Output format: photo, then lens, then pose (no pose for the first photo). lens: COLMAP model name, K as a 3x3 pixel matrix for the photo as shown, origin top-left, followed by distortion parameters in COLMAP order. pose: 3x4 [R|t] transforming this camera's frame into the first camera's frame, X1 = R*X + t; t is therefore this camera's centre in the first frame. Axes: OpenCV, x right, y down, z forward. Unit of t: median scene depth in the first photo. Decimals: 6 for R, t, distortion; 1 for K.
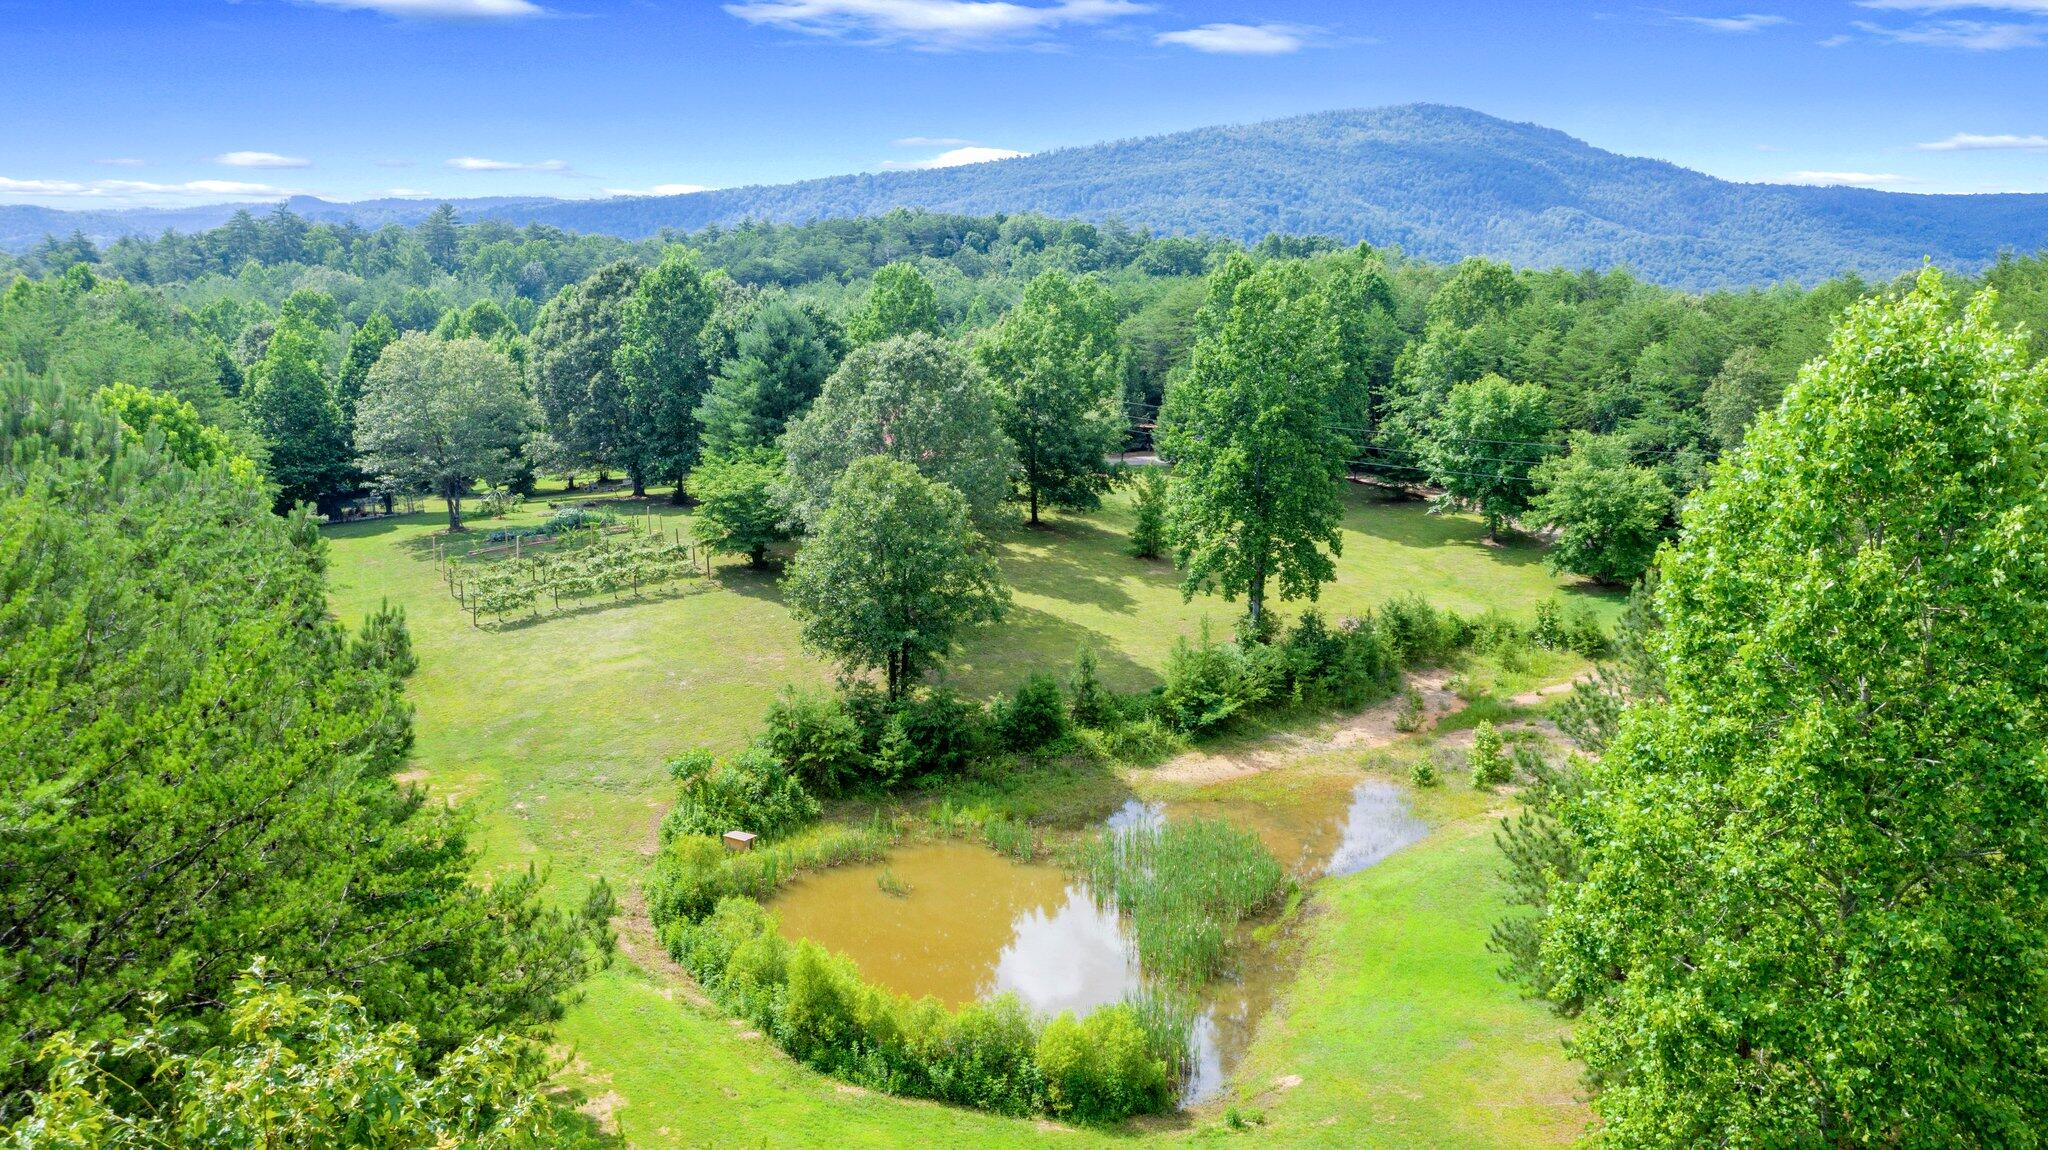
lens RADIAL K [[1628.8, 0, 1008.9], [0, 1628.8, 585.4], [0, 0, 1]] dist [-0.004601, 0.010900]
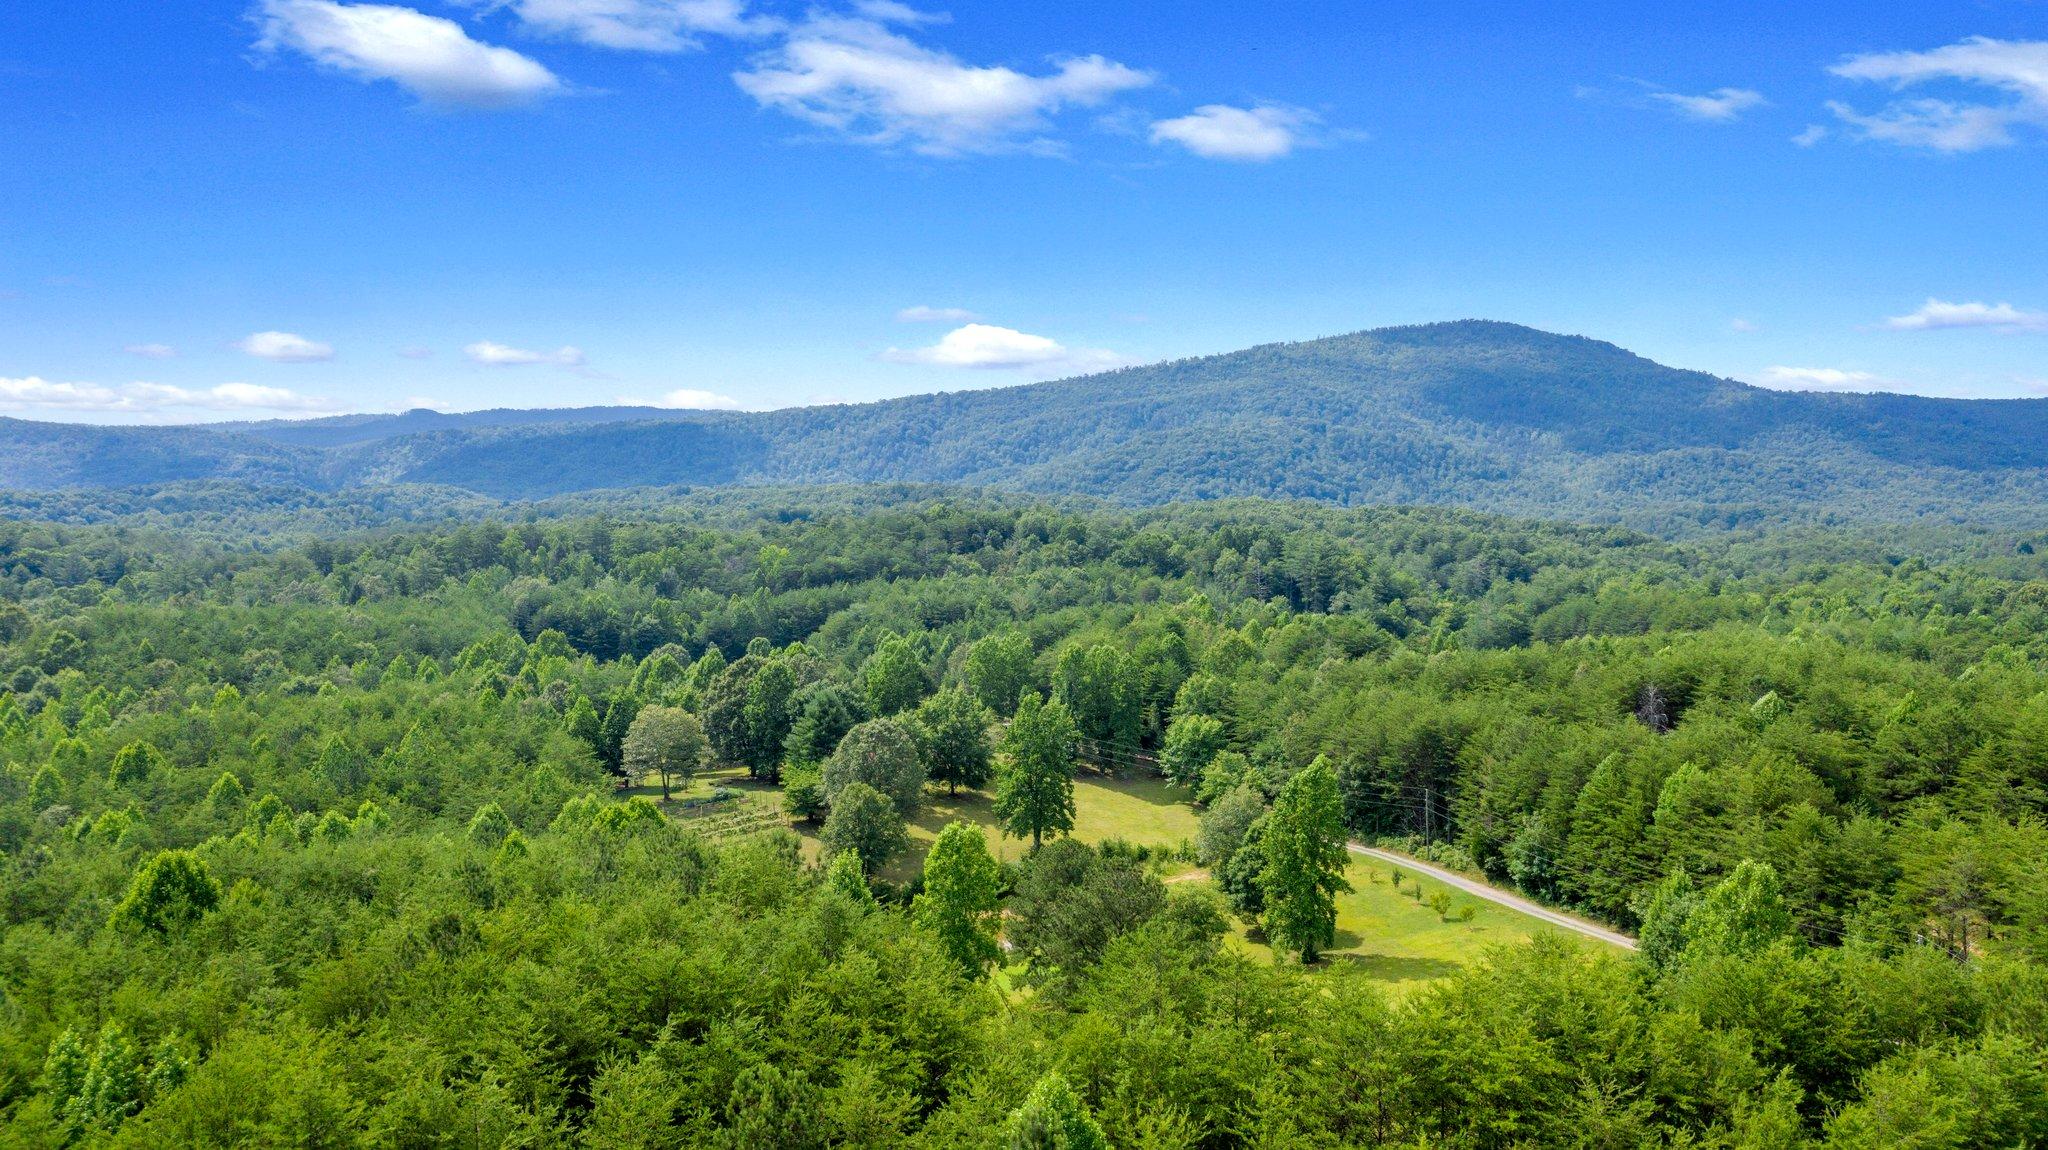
lens RADIAL K [[1628.8, 0, 1014.0], [0, 1628.8, 570.5], [0, 0, 1]] dist [-0.004601, 0.010900]
pose [[0.998896, -0.003510, -0.046842, 0.221162], [-0.002390, 0.992115, -0.125310, -0.072652], [0.046912, 0.125284, 0.991011, -1.190868]]
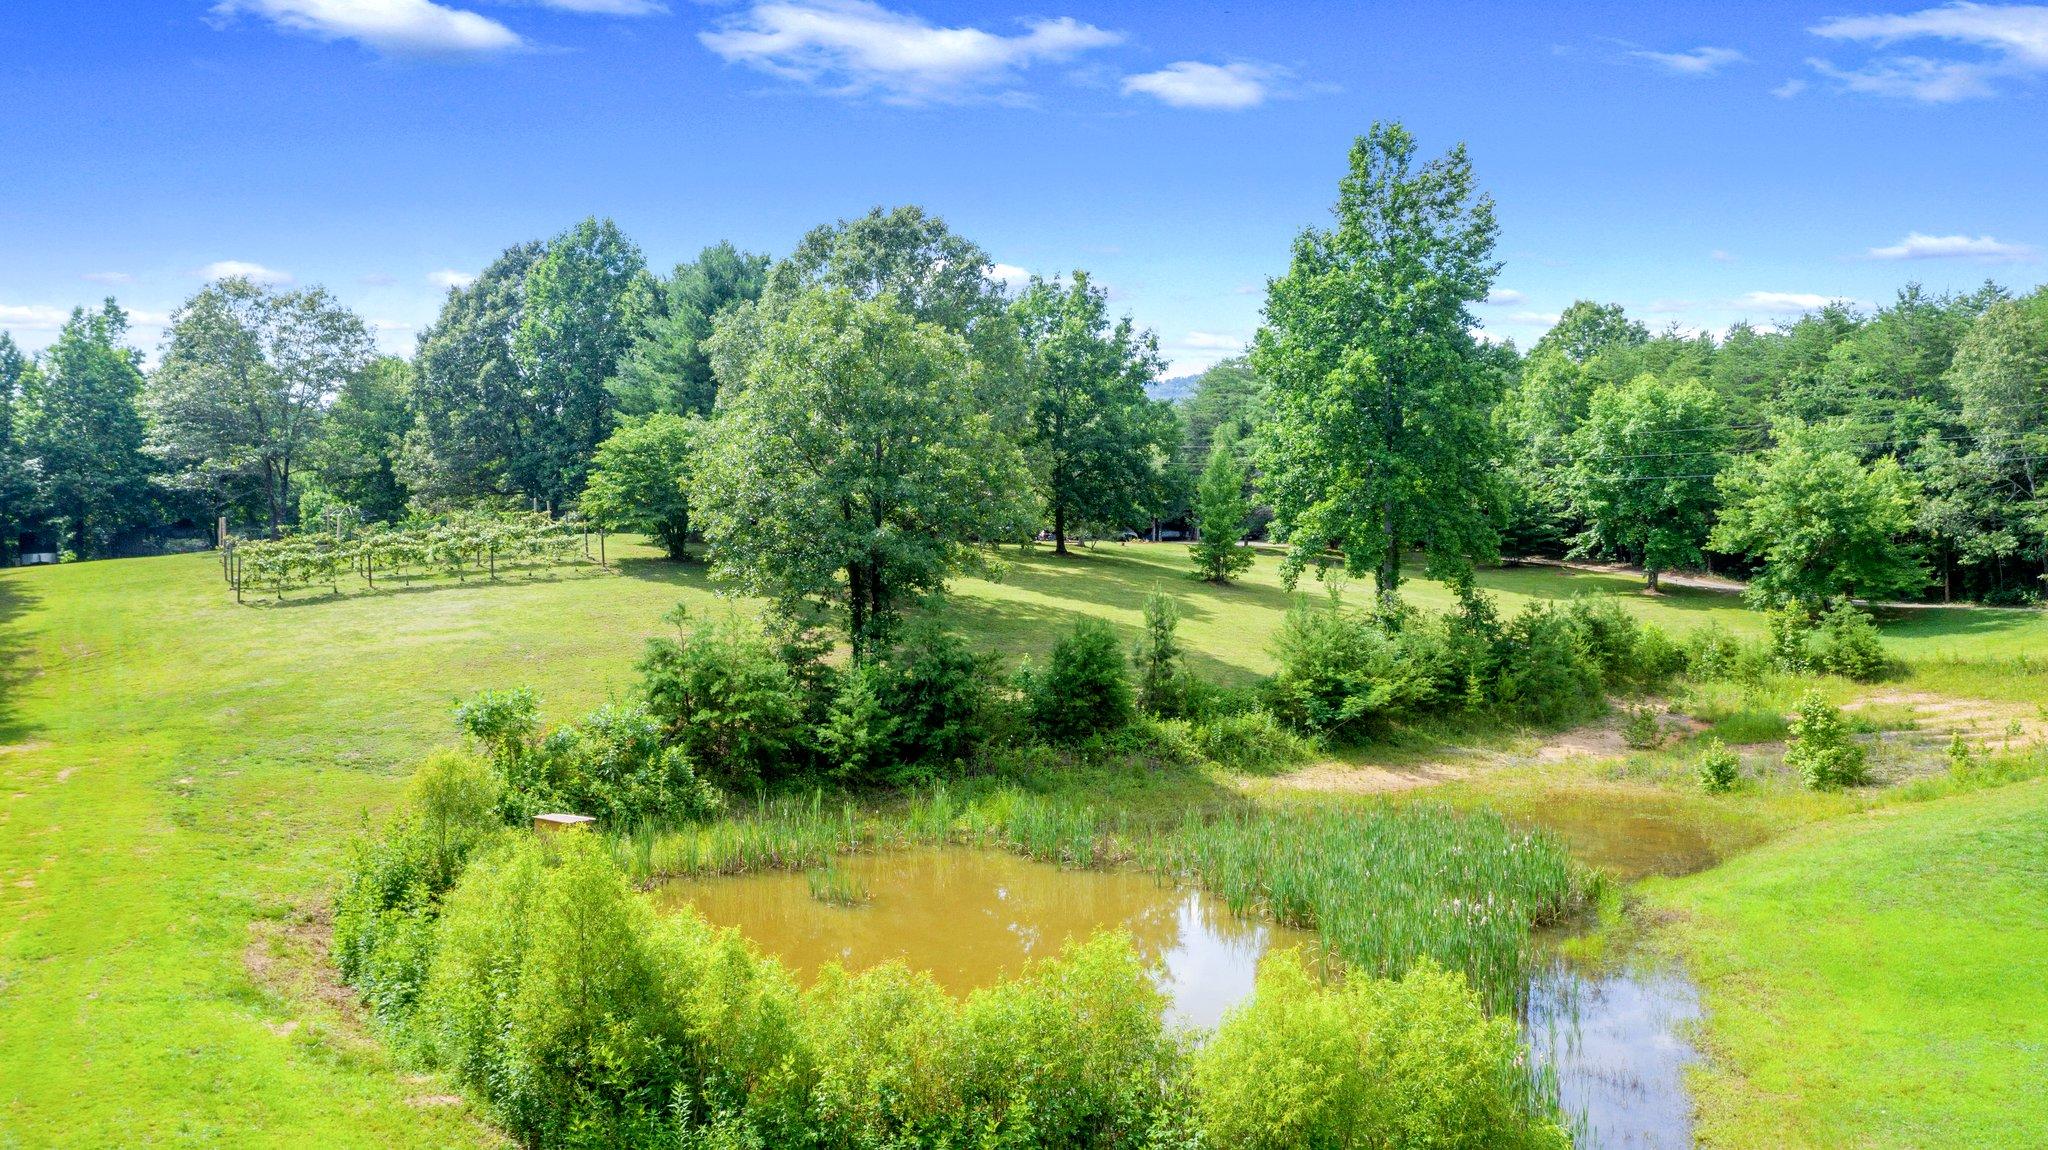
lens RADIAL K [[1628.8, 0, 1014.8], [0, 1628.8, 566.4], [0, 0, 1]] dist [-0.004601, 0.010900]
pose [[0.999989, -0.002080, 0.004174, -0.010369], [0.002747, 0.986002, -0.166713, 0.112497], [-0.003769, 0.166723, 0.985997, 0.307747]]
